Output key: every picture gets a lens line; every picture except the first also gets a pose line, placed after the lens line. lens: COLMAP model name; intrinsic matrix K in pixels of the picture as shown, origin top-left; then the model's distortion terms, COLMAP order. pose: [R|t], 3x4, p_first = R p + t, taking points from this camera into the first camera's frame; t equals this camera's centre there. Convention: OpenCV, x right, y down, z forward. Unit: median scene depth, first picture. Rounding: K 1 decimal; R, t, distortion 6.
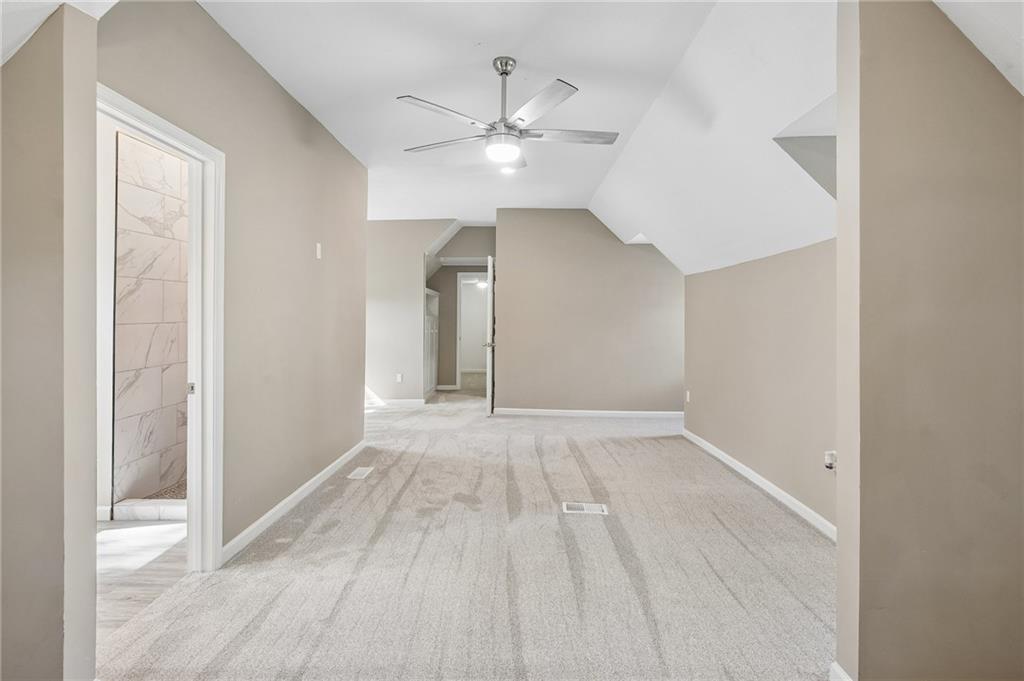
lens RADIAL K [[518.0, 0, 512.0], [0, 518.0, 324.0], [0, 0, 1]] dist [0.000730, -0.000173]
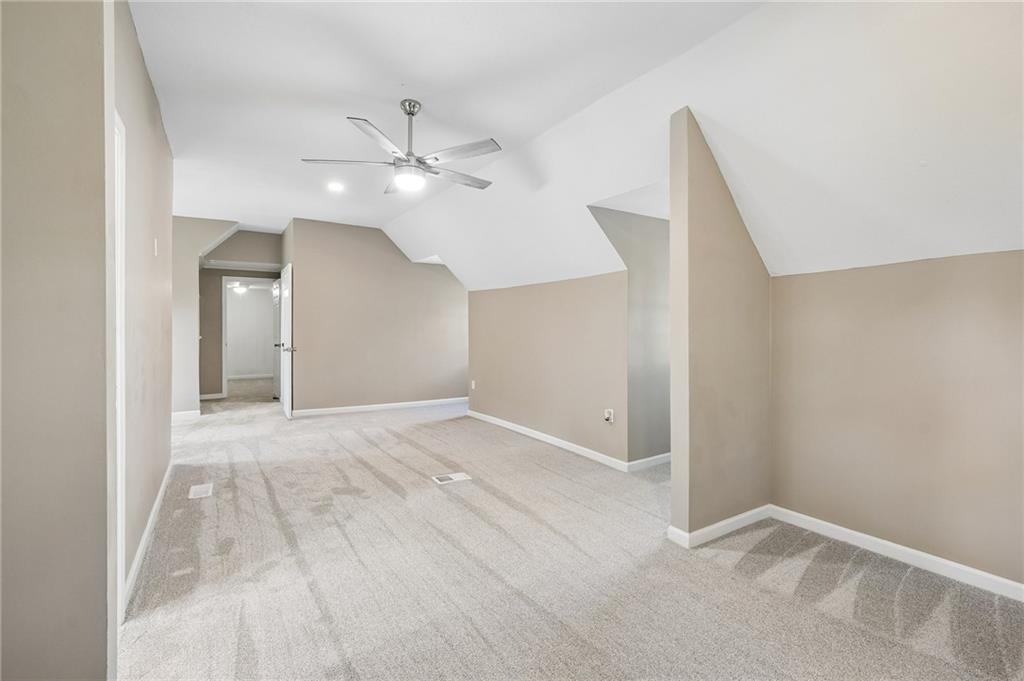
lens RADIAL K [[445.1, 0, 511.5], [0, 445.1, 330.6], [0, 0, 1]] dist [0.001214, -0.000021]
pose [[0.830035, -0.005121, 0.557688, -0.298254], [0.003100, 0.999985, 0.004569, -0.000698], [-0.557703, -0.002063, 0.830038, 0.033873]]
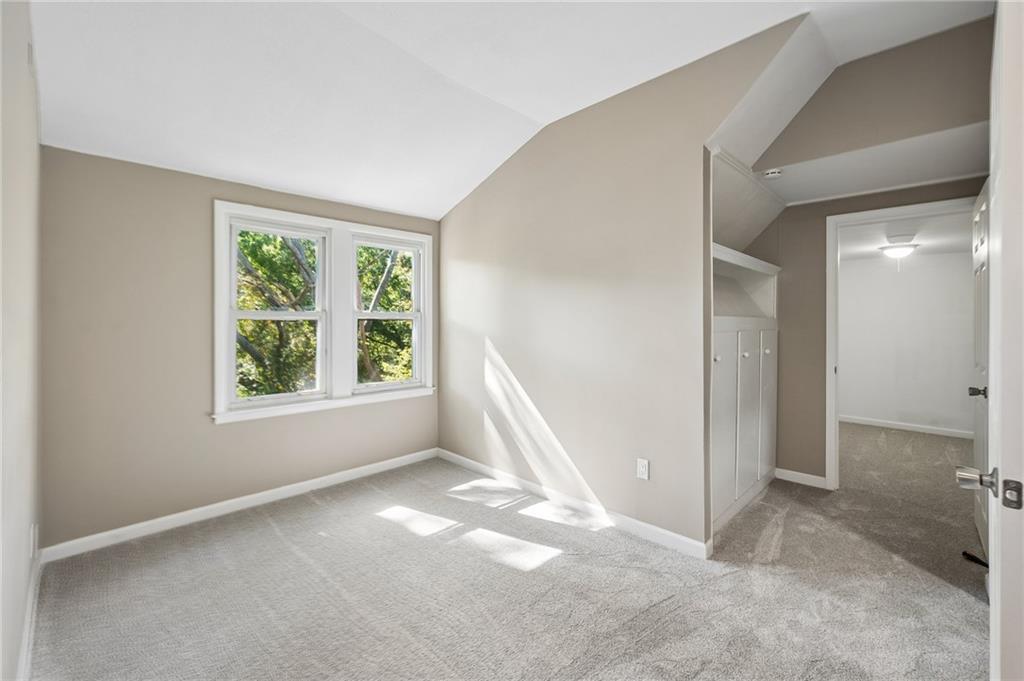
lens RADIAL K [[424.0, 0, 513.4], [0, 424.0, 327.8], [0, 0, 1]] dist [-0.000415, 0.000037]
pose [[0.716473, -0.004987, -0.697598, -0.112607], [0.001824, 0.999984, -0.005275, -0.011277], [0.697613, 0.002507, 0.716470, 1.370046]]
